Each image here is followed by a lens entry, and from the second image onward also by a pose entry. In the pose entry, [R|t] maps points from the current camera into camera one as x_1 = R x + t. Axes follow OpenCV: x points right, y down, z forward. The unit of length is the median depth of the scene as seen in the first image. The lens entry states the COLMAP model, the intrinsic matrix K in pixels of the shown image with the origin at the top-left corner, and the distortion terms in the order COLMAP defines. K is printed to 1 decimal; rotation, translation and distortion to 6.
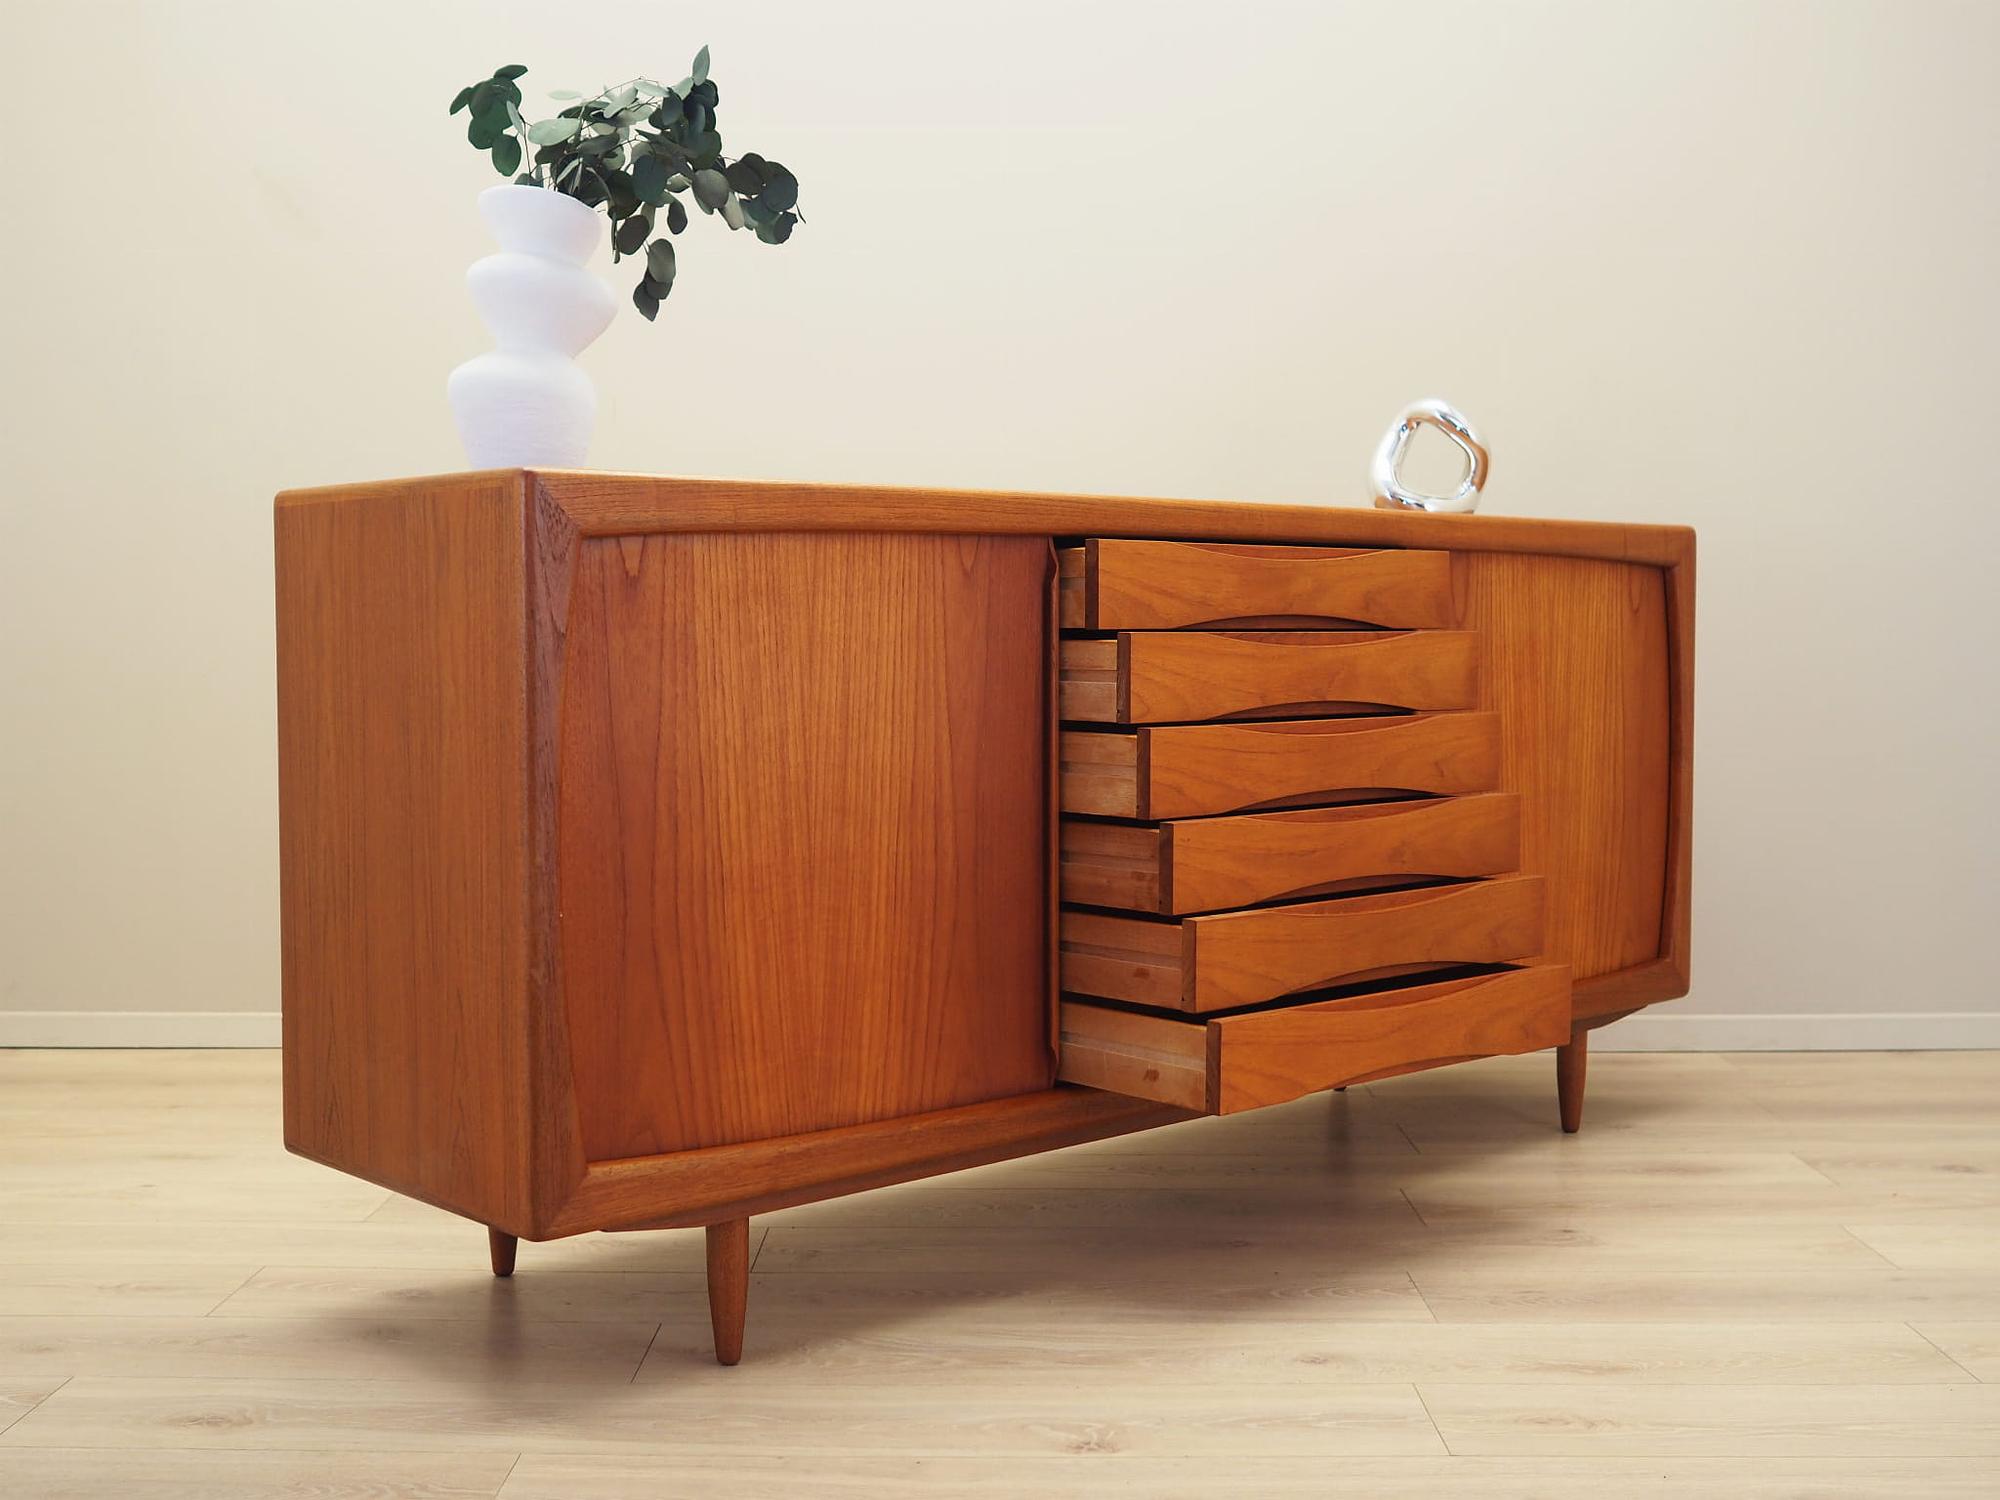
lens RADIAL K [[2261.0, 0, 1000.0], [0, 2261.0, 750.0], [0, 0, 1]] dist [-0.018205, 0.007238]
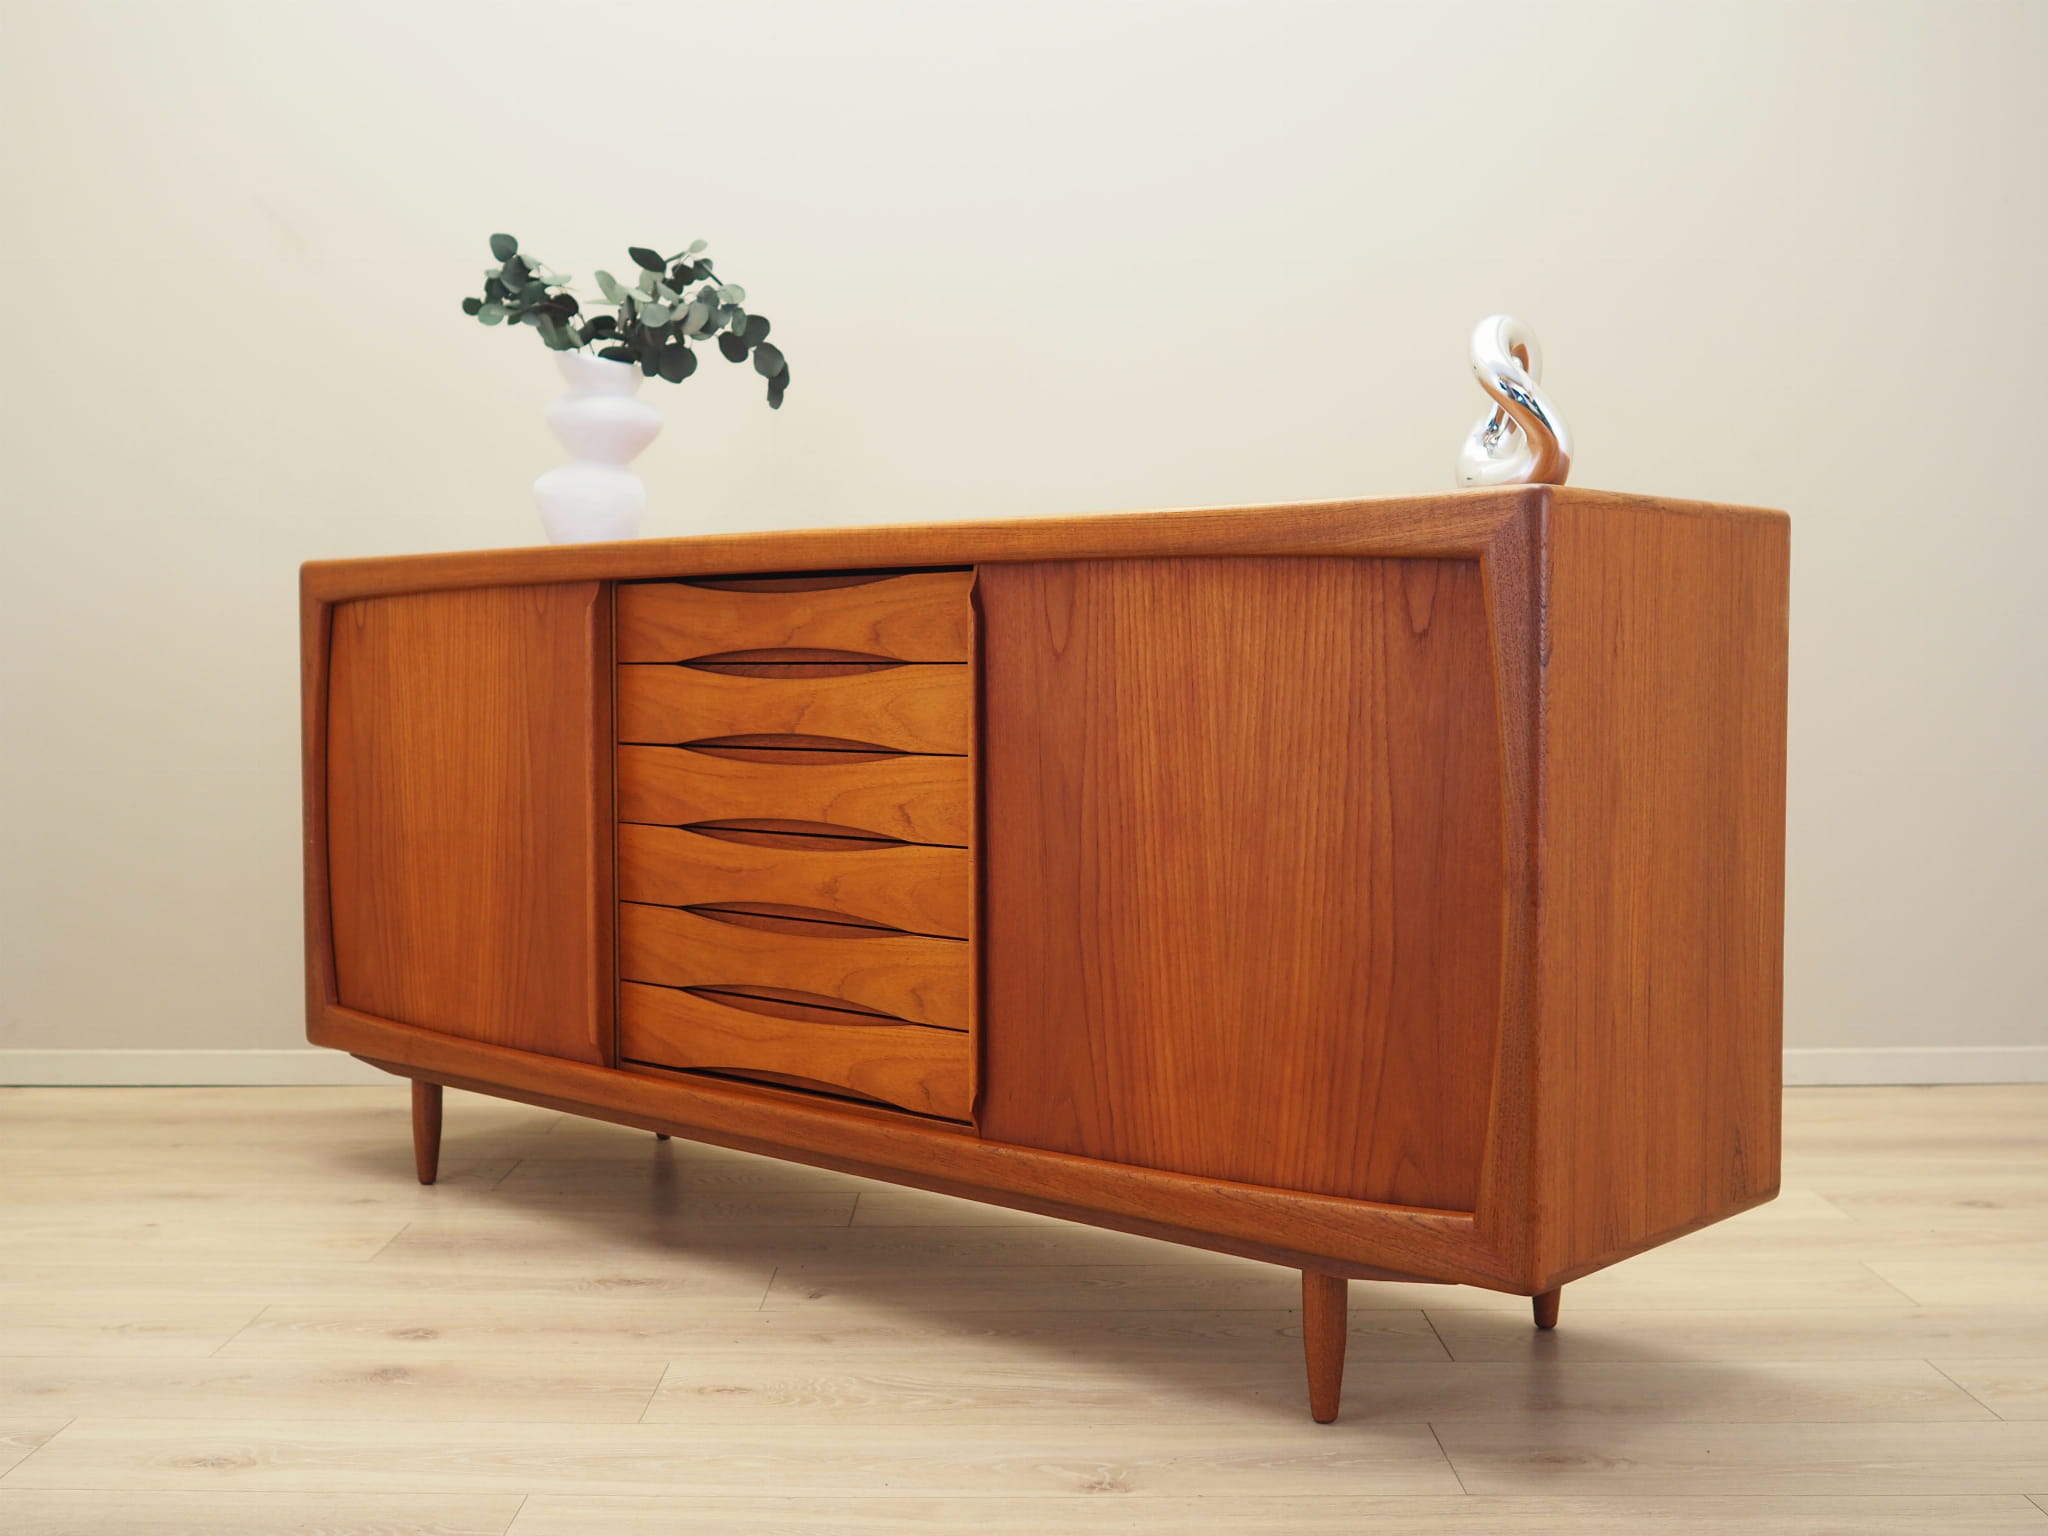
lens RADIAL K [[2315.3, 0, 1024.0], [0, 2315.3, 768.0], [0, 0, 1]] dist [-0.018205, 0.007238]
pose [[0.081286, 0.048389, -0.995516, 1.311456], [-0.052241, 0.997655, 0.044228, -0.068836], [0.995321, 0.048412, 0.083623, 1.219435]]
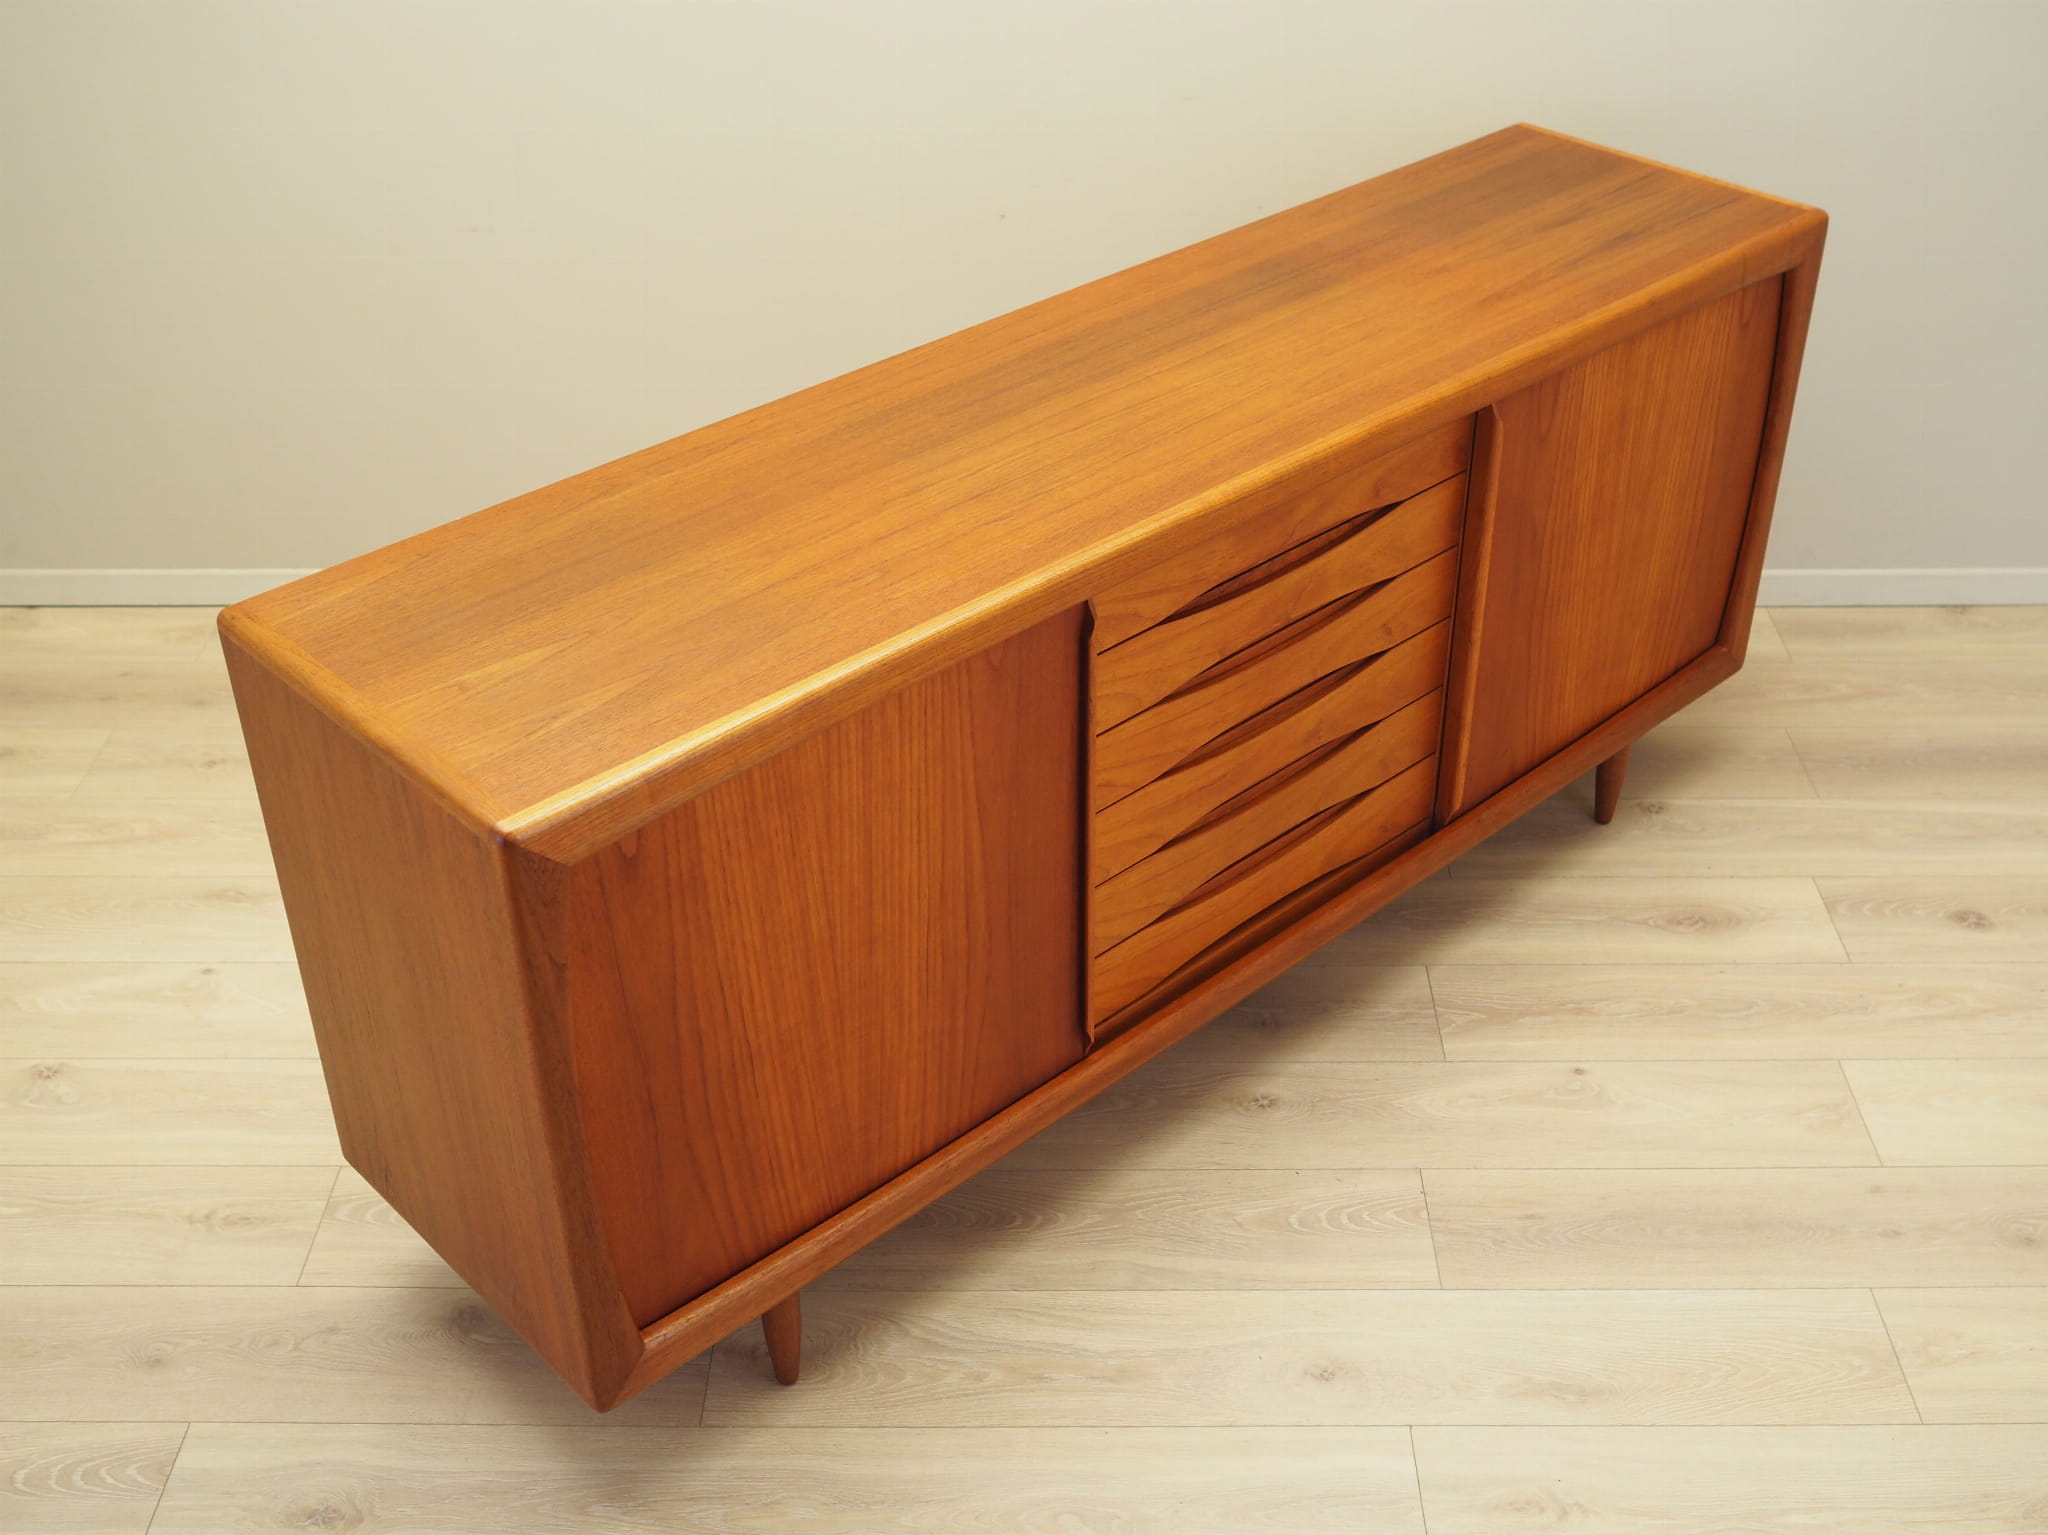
lens RADIAL K [[2262.1, 0, 1076.2], [0, 2262.1, 761.9], [0, 0, 1]] dist [-0.012684, 0.000757]
pose [[0.999934, -0.002792, 0.011153, 0.008044], [-0.003345, 0.857434, 0.514583, -0.541044], [-0.010999, -0.514587, 0.857368, 0.211044]]
